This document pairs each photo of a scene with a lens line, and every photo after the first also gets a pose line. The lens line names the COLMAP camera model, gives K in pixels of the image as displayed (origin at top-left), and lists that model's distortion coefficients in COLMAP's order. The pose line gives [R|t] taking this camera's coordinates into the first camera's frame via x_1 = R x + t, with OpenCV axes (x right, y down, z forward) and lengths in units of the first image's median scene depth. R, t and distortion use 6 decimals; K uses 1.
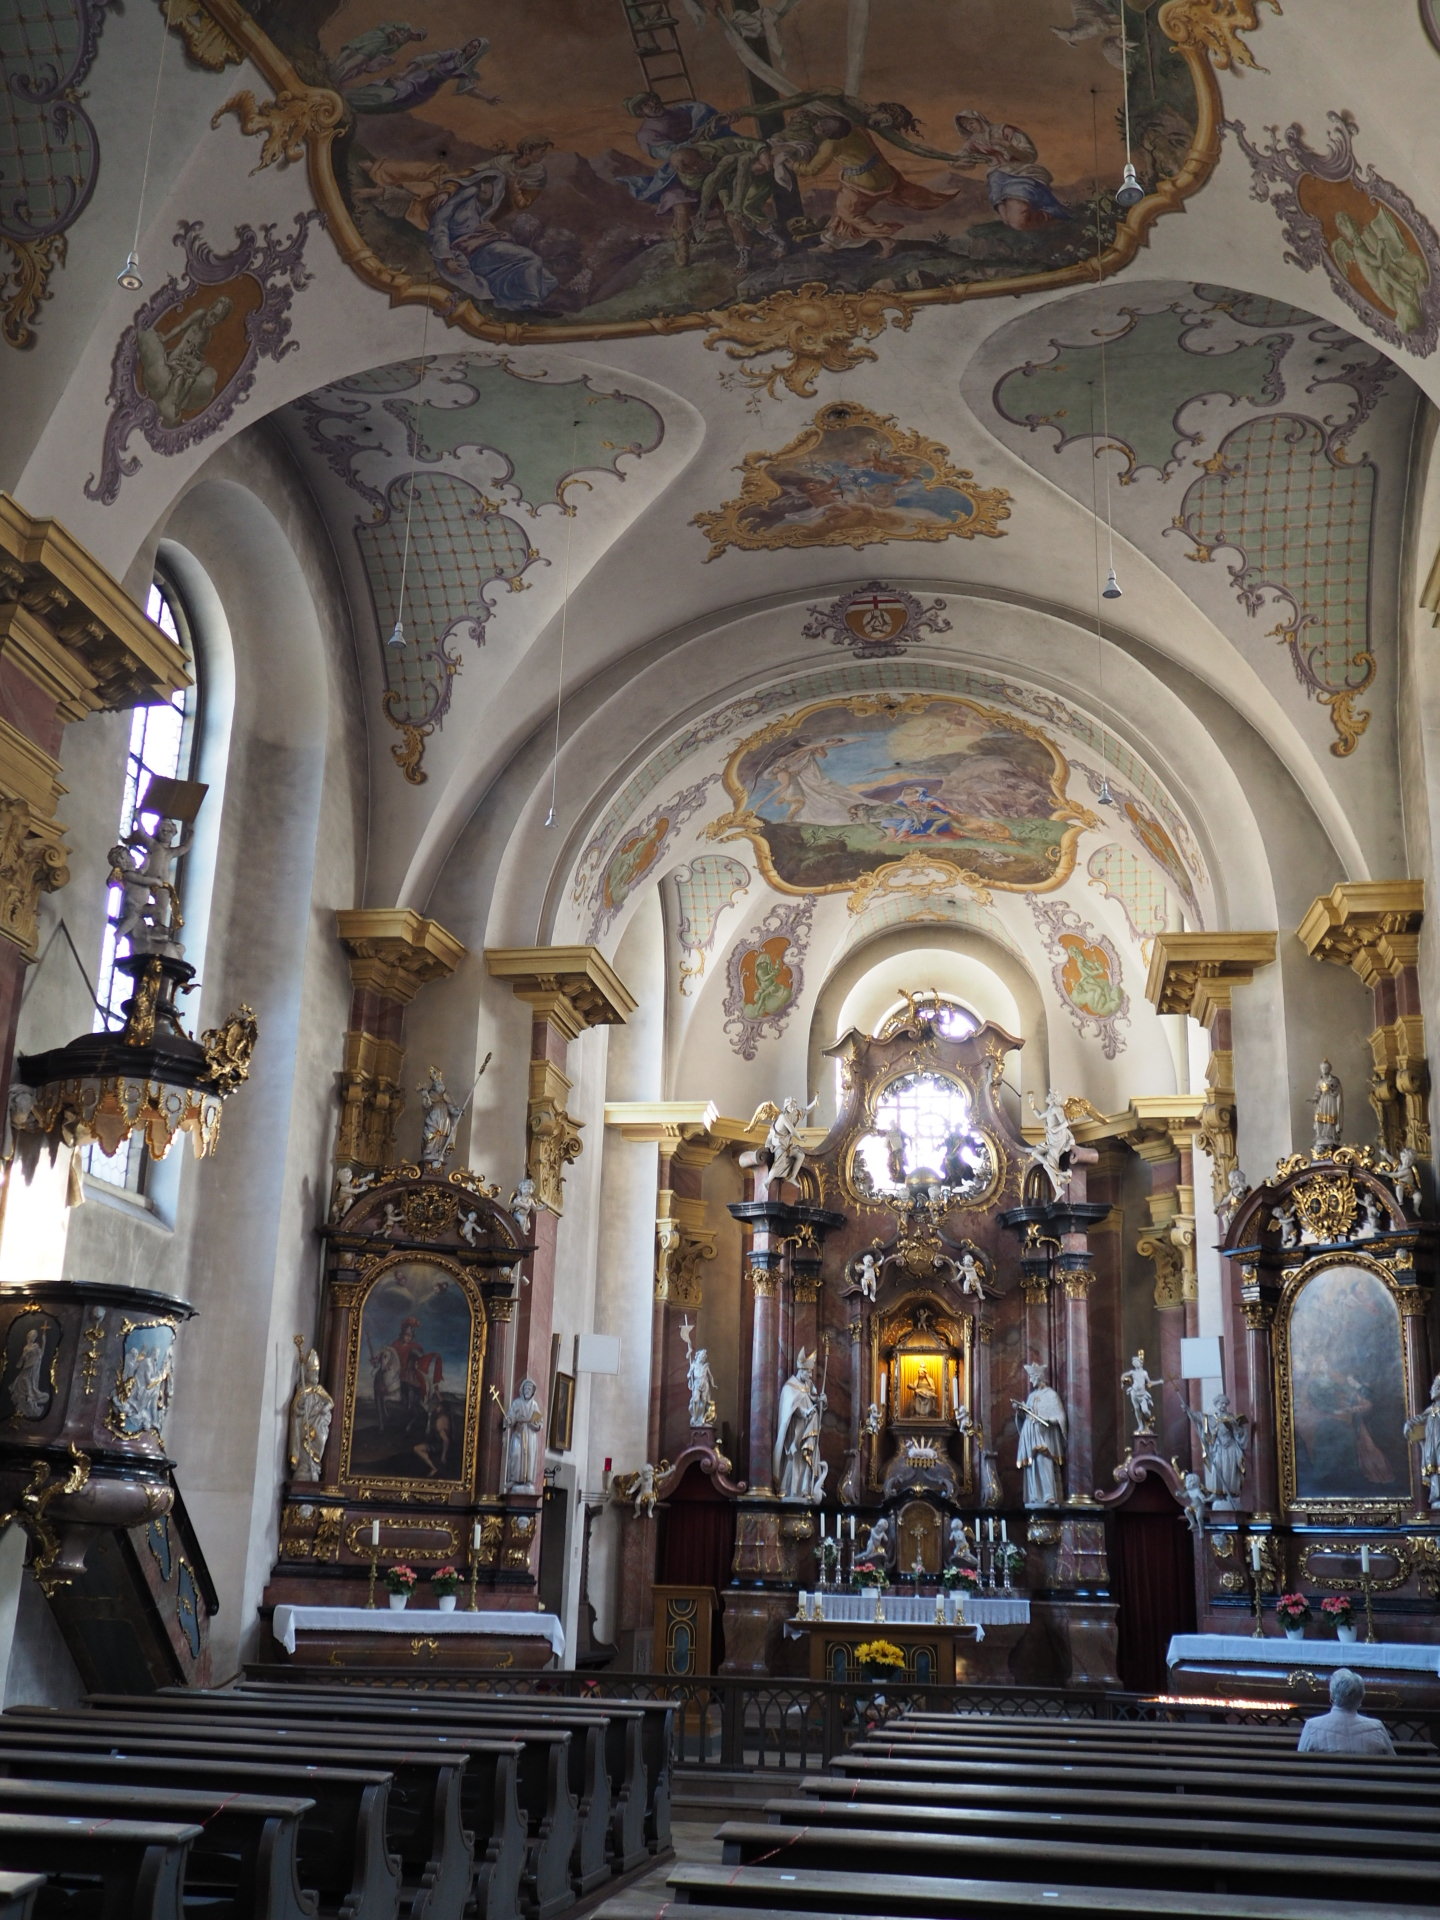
lens RADIAL K [[1961.7, 0, 721.6], [0, 1961.7, 967.5], [0, 0, 1]] dist [0.004331, 0.000000]
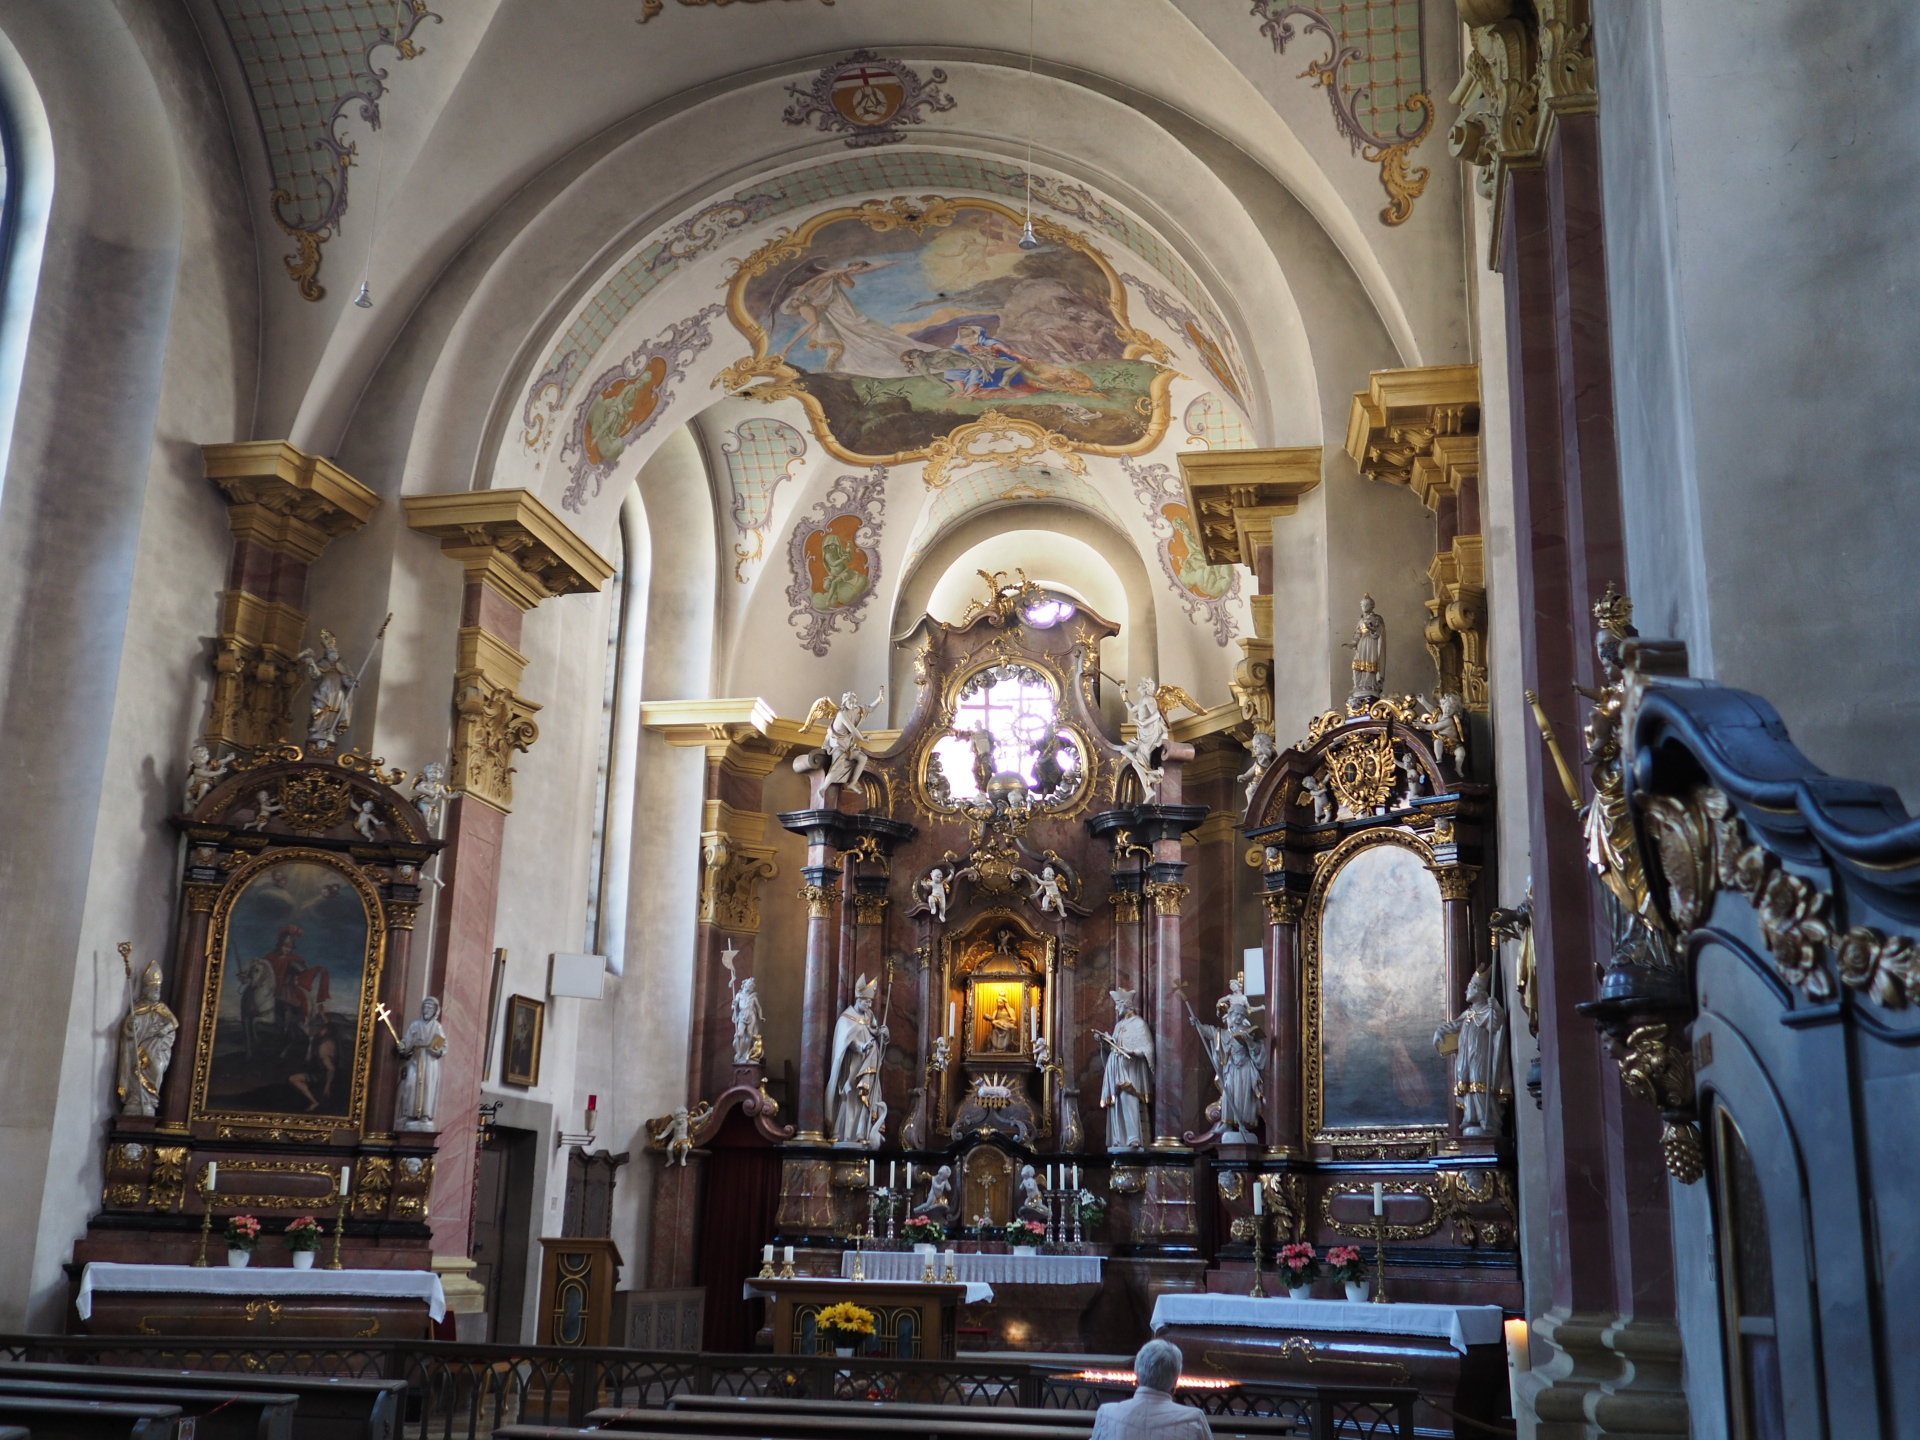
lens RADIAL K [[1961.7, 0, 956.6], [0, 1961.7, 708.2], [0, 0, 1]] dist [0.004331, 0.000000]
pose [[0.999256, -0.013824, -0.036012, 0.157229], [0.015083, 0.999276, 0.034916, 0.059526], [0.035503, -0.035434, 0.998741, 0.170014]]
